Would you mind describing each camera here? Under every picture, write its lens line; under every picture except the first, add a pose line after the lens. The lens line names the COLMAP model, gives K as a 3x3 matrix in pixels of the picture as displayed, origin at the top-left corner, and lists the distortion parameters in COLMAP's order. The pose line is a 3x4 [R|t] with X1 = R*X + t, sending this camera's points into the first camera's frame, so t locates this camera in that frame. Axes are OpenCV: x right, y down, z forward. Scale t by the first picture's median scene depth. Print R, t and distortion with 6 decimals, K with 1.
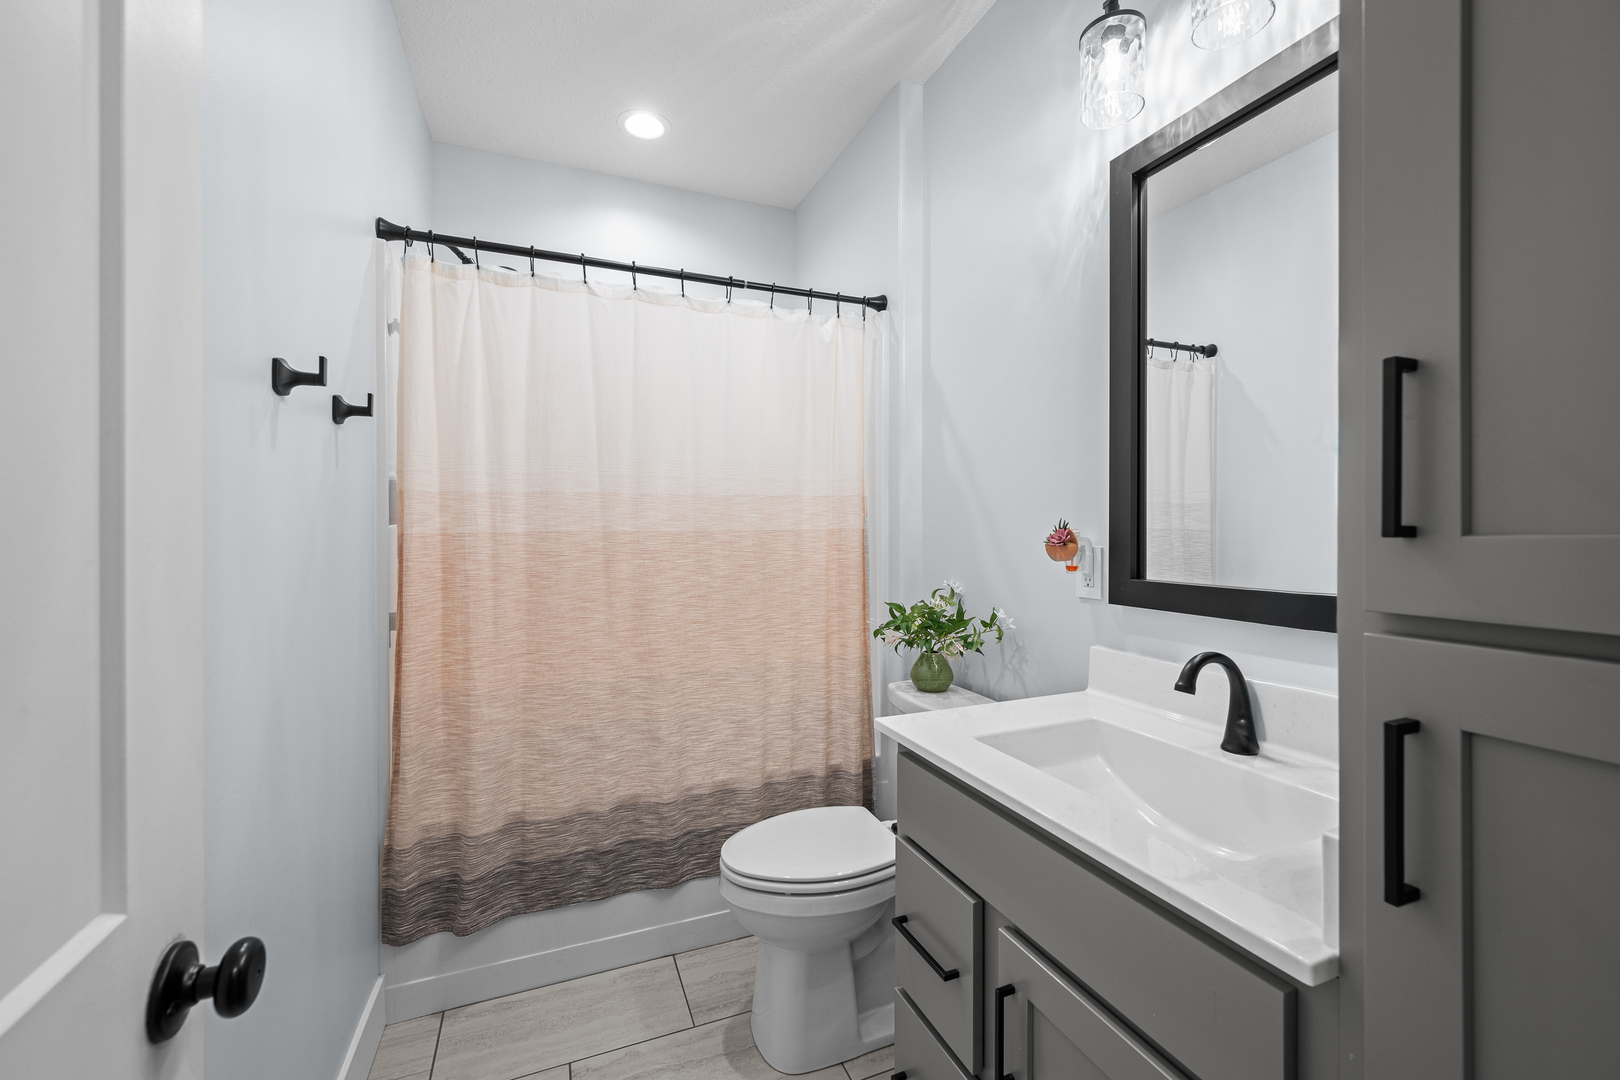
lens RADIAL K [[660.3, 0, 822.9], [0, 660.3, 528.0], [0, 0, 1]] dist [0.012116, 0.000817]
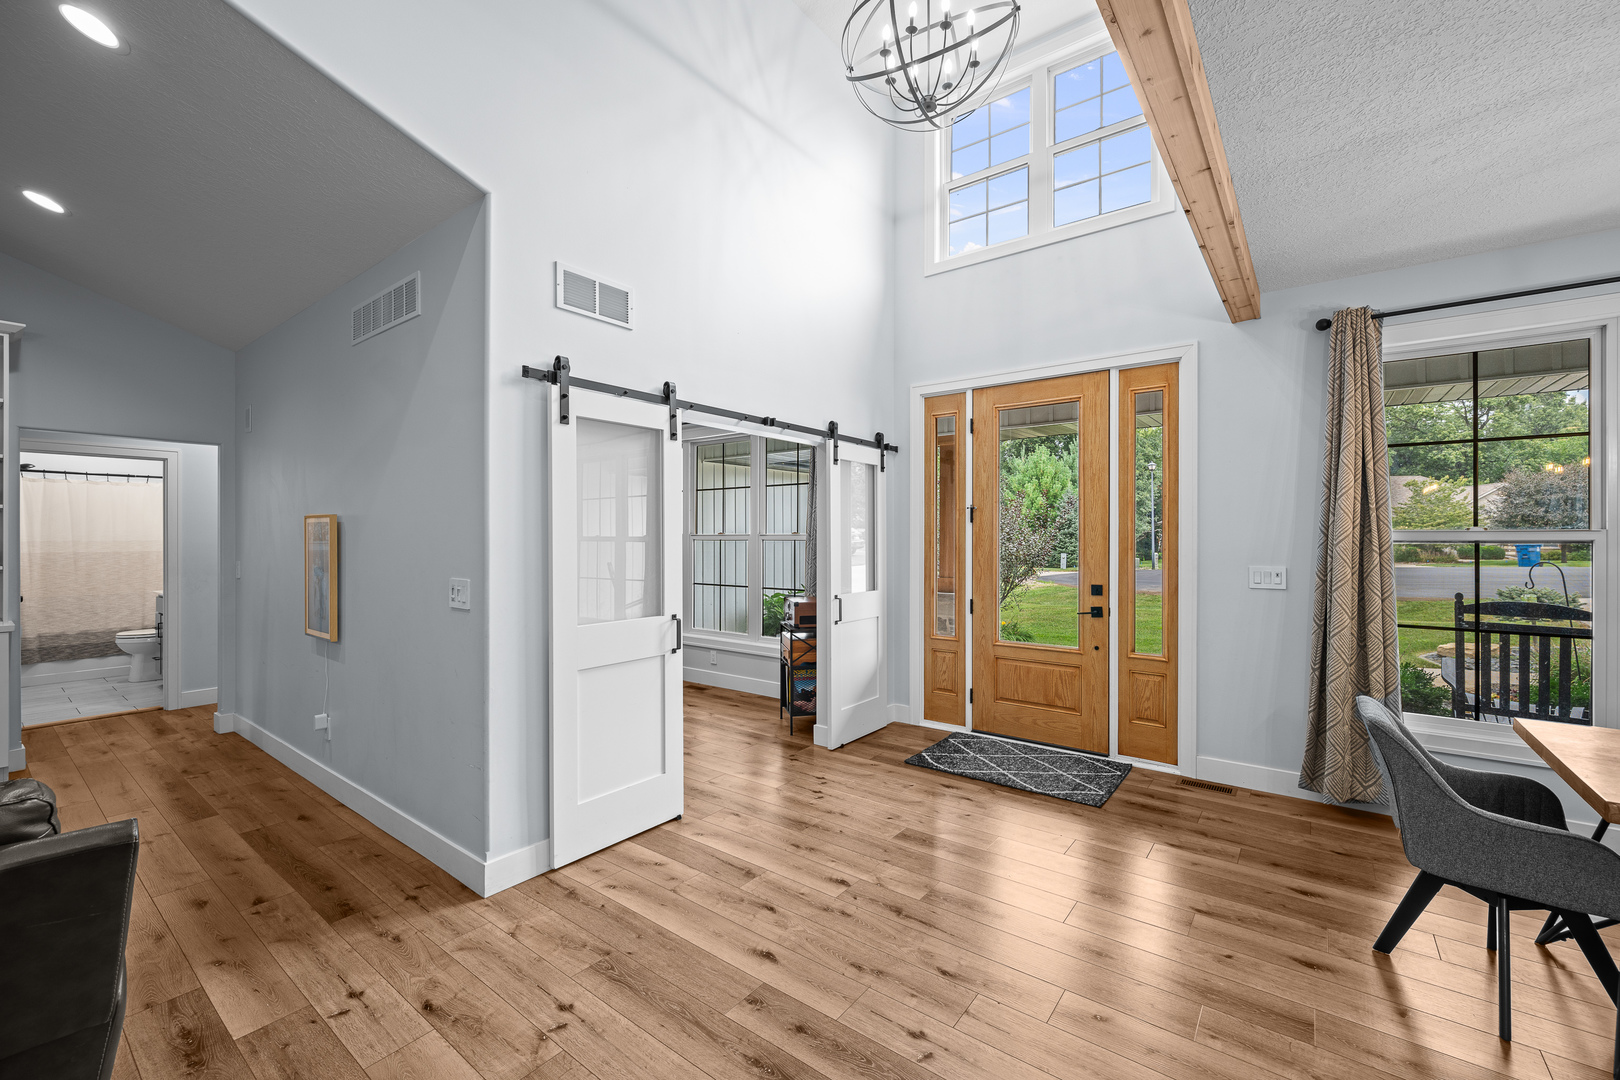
lens RADIAL K [[660.3, 0, 796.6], [0, 660.3, 532.2], [0, 0, 1]] dist [0.012116, 0.000817]
pose [[0.873378, 0.008478, 0.486969, 1.262172], [-0.016506, 0.999789, 0.012197, -0.206672], [-0.486763, -0.018691, 0.873334, -3.900451]]
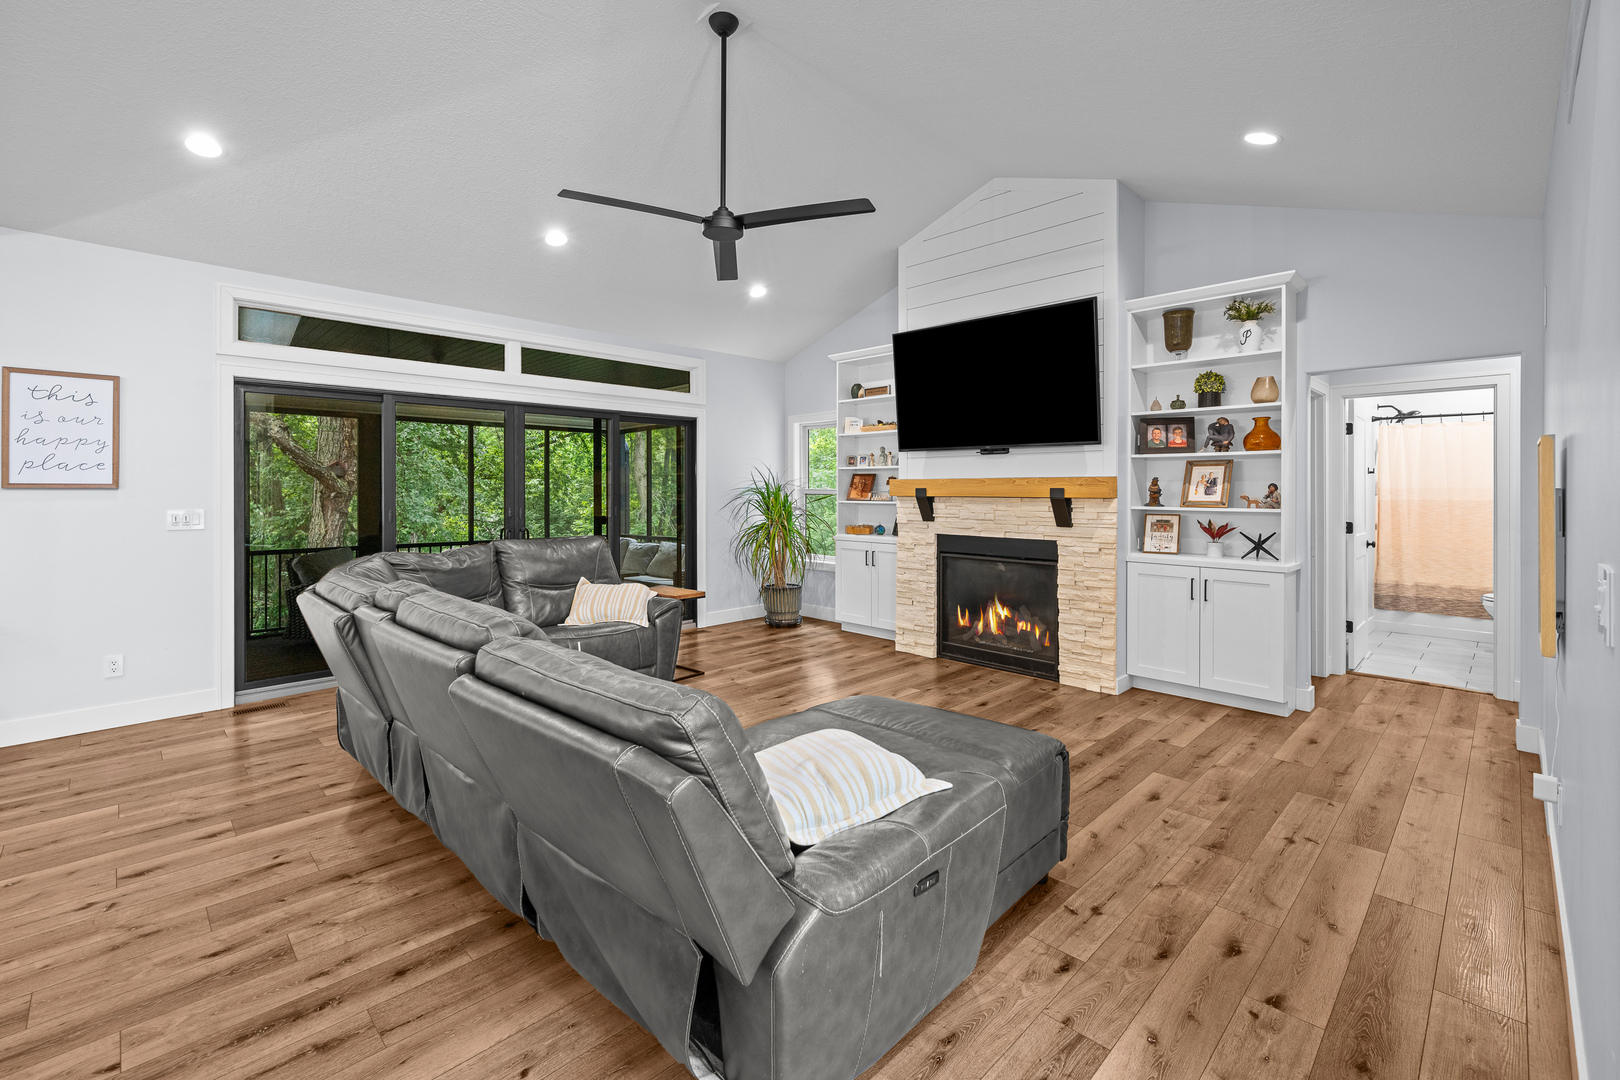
lens RADIAL K [[707.1, 0, 848.5], [0, 707.1, 482.8], [0, 0, 1]] dist [0.001241, 0.000002]
pose [[0.395025, 0.000305, -0.918670, 1.686313], [0.017550, 0.999815, 0.007878, -0.158126], [0.918503, -0.019235, 0.394947, -3.036649]]
